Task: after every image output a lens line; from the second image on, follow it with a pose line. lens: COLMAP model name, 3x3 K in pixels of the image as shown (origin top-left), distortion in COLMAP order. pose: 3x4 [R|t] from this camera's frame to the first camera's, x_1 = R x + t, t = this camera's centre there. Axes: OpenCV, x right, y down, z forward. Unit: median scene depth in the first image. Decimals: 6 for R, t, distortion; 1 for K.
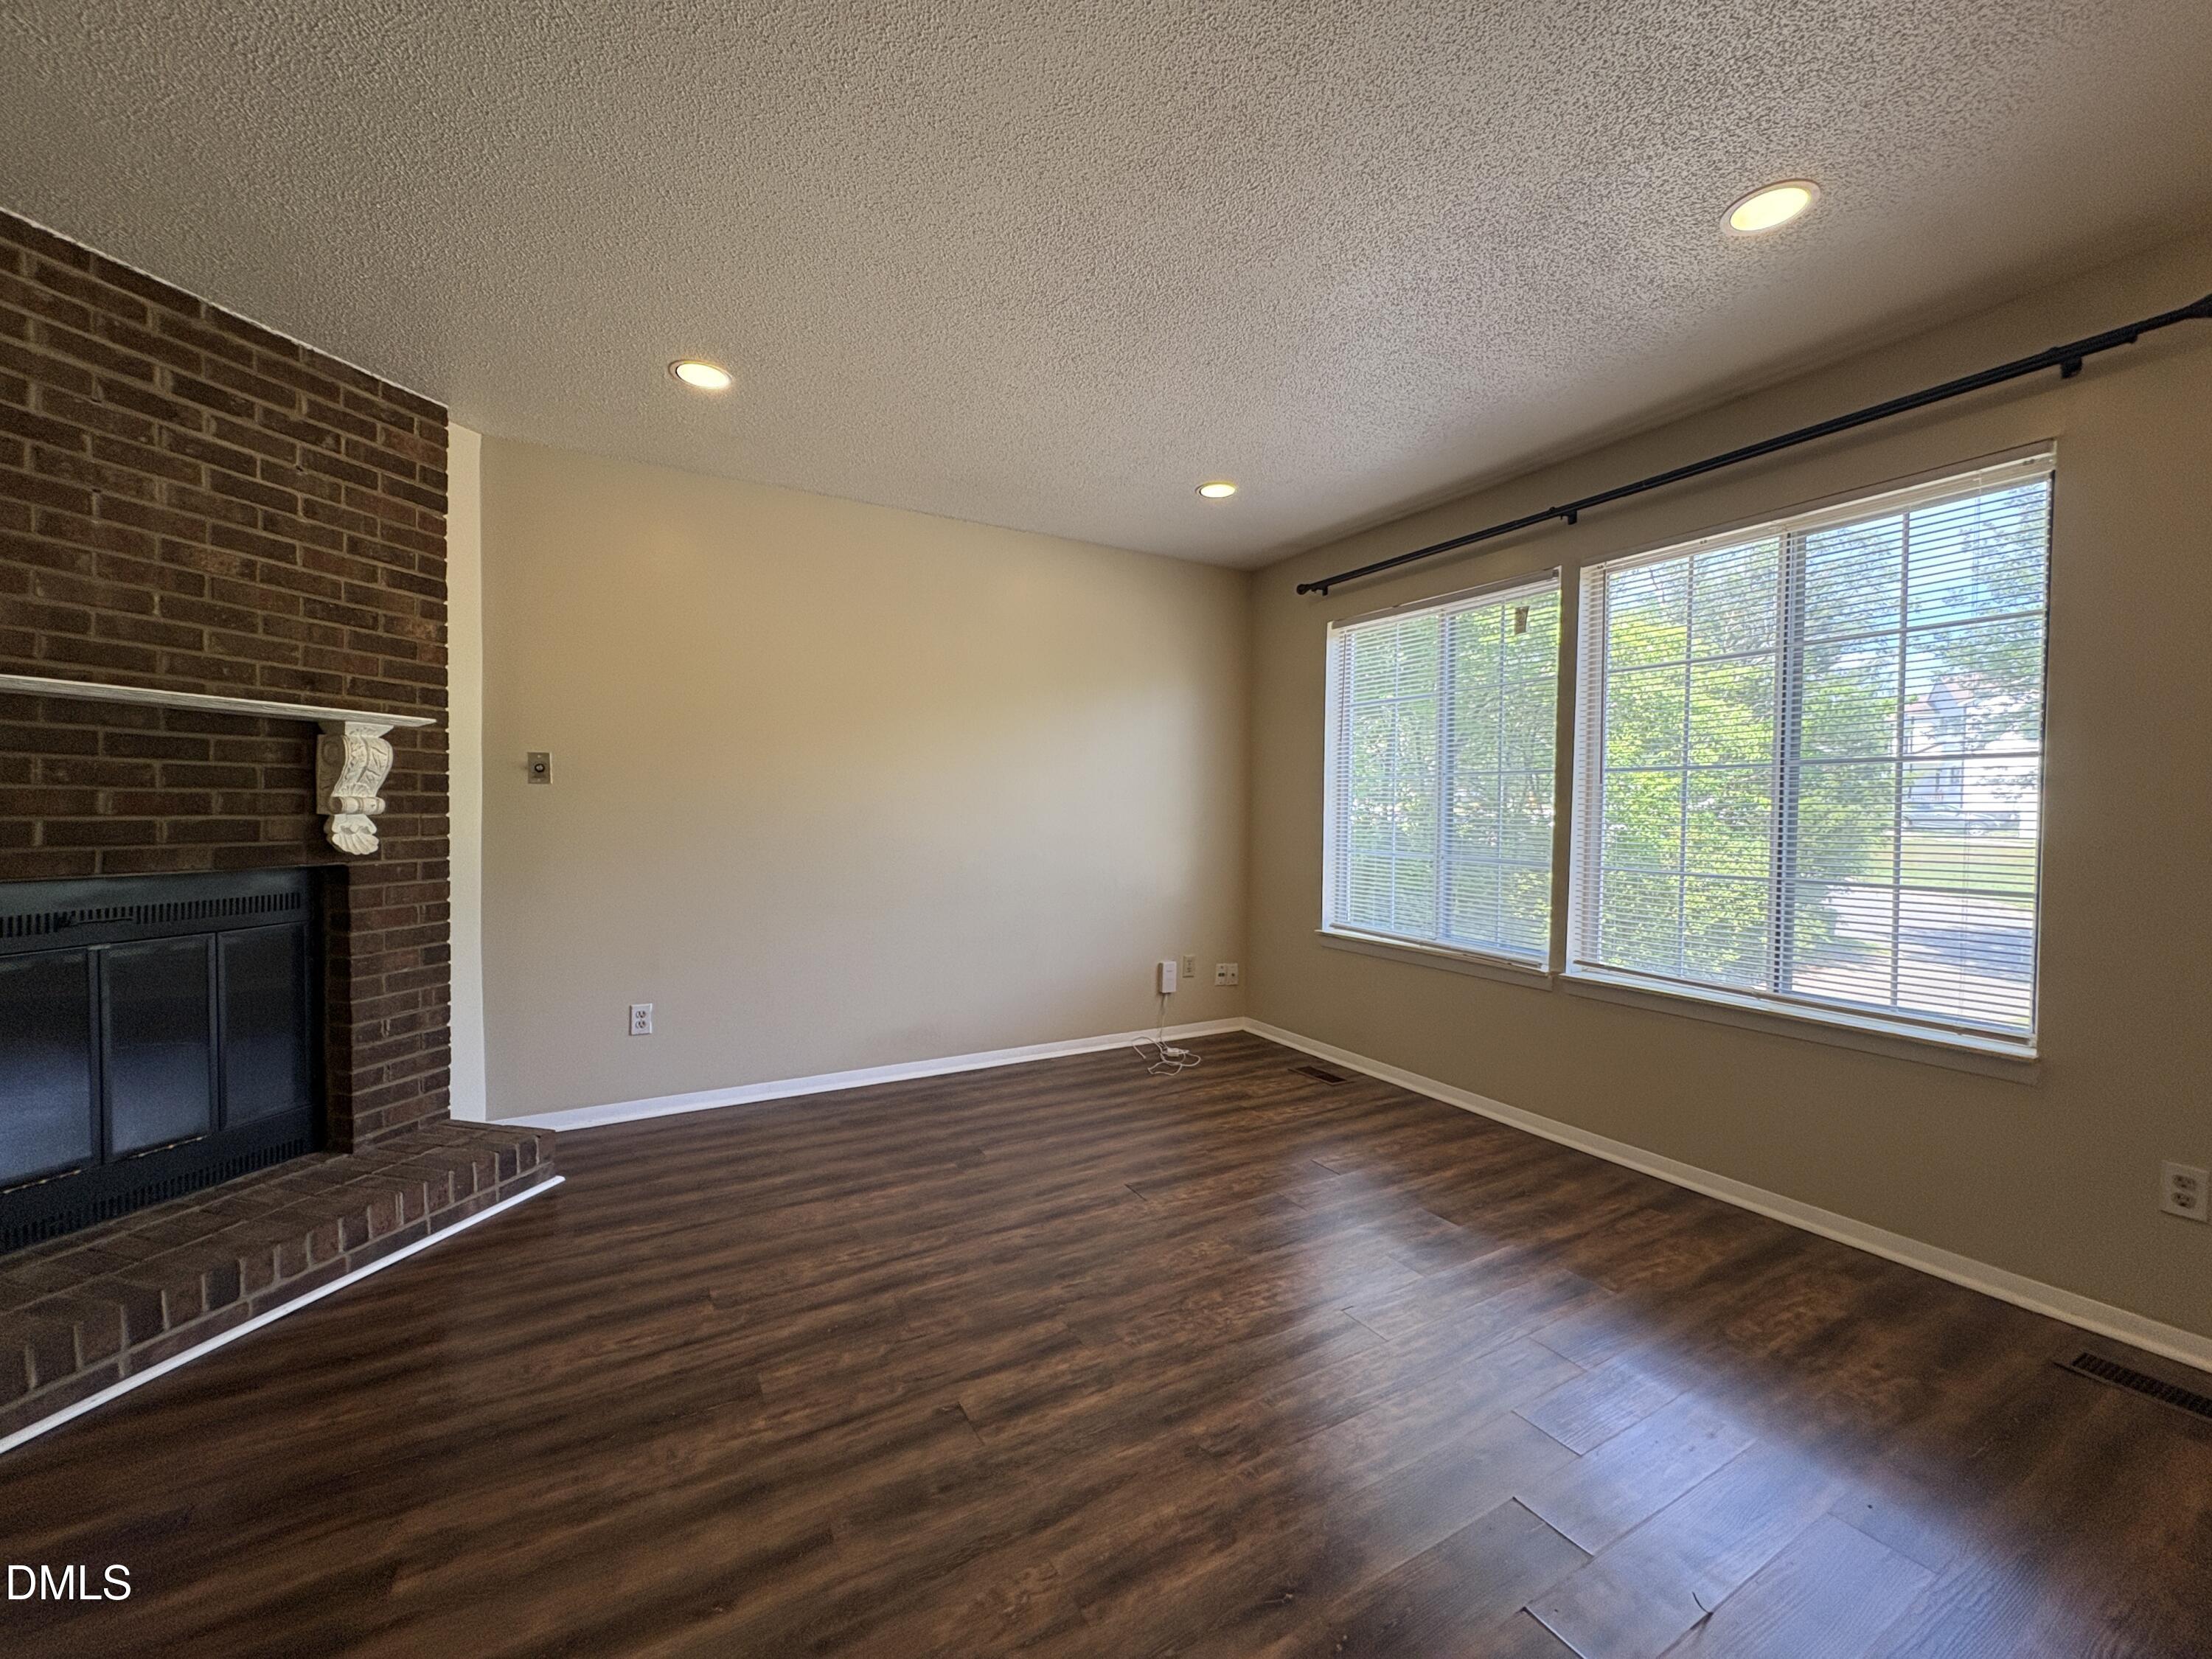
lens RADIAL K [[881.5, 0, 1106.0], [0, 881.5, 829.5], [0, 0, 1]] dist [-0.000944, -0.000817]
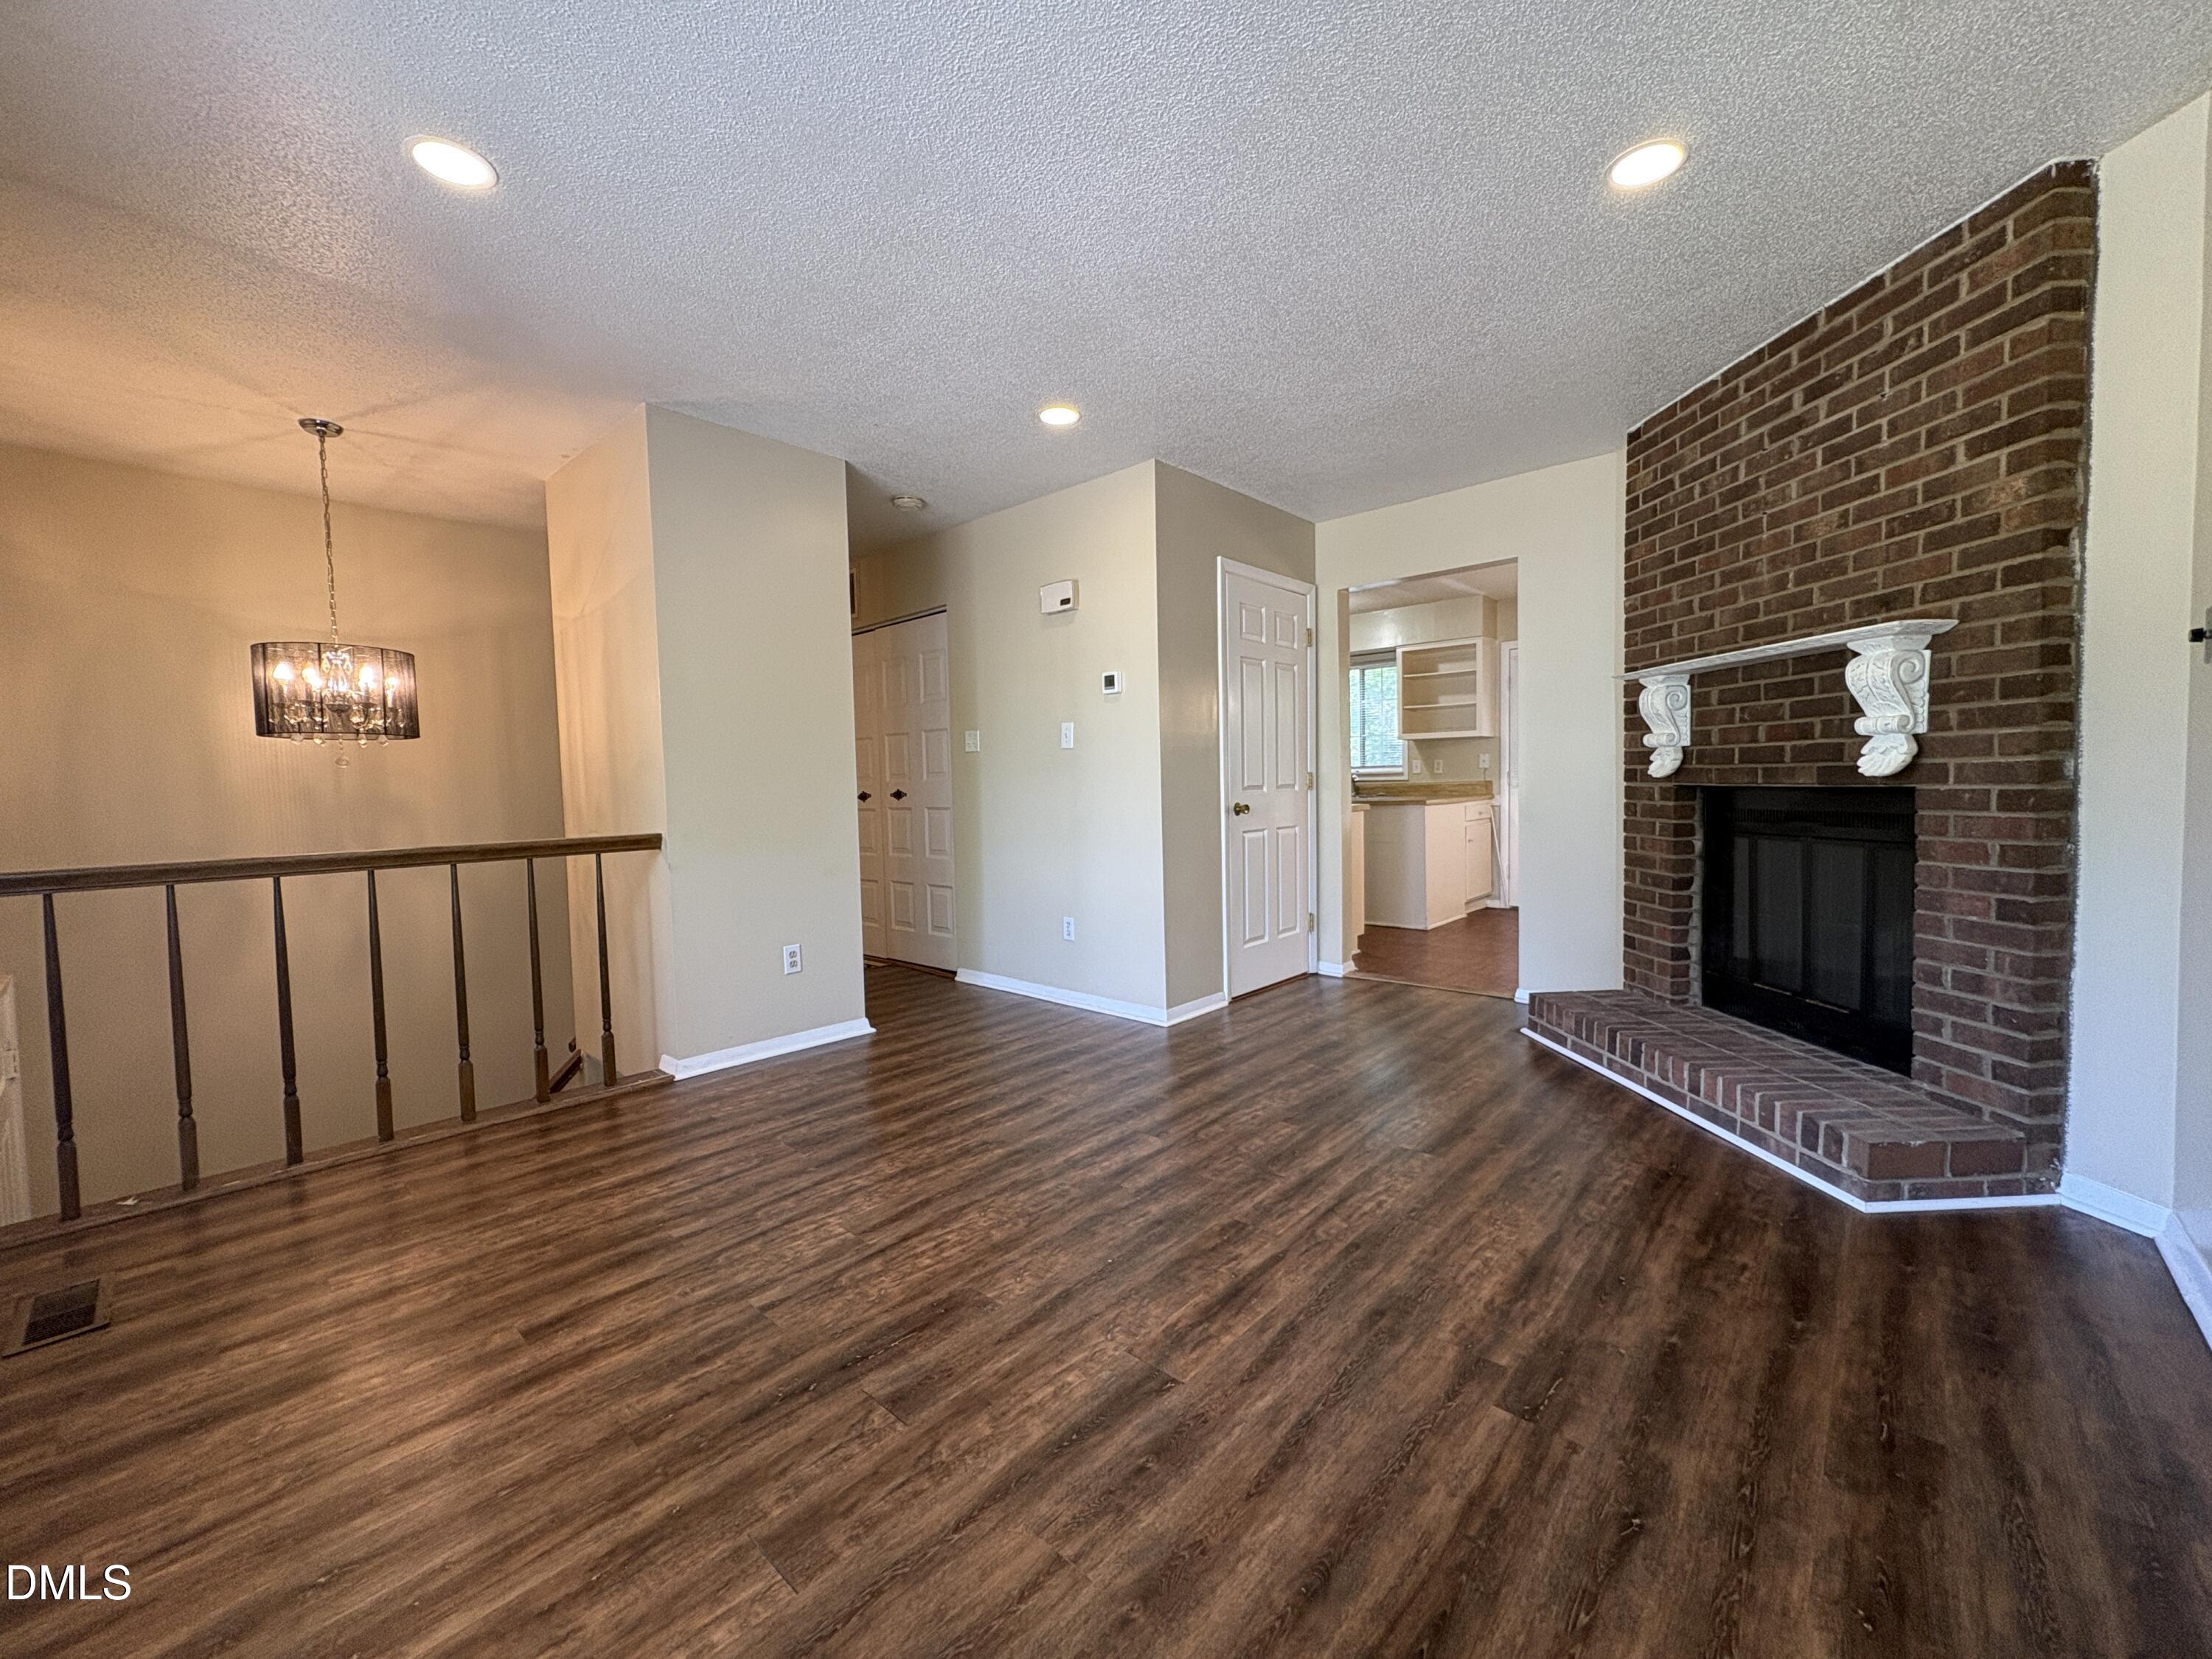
lens RADIAL K [[881.5, 0, 1106.0], [0, 881.5, 829.5], [0, 0, 1]] dist [-0.000944, -0.000817]
pose [[-0.952024, 0.026052, -0.304911, 0.255338], [0.004145, 0.997376, 0.072276, 0.013795], [0.305994, 0.067545, -0.949634, 1.668435]]
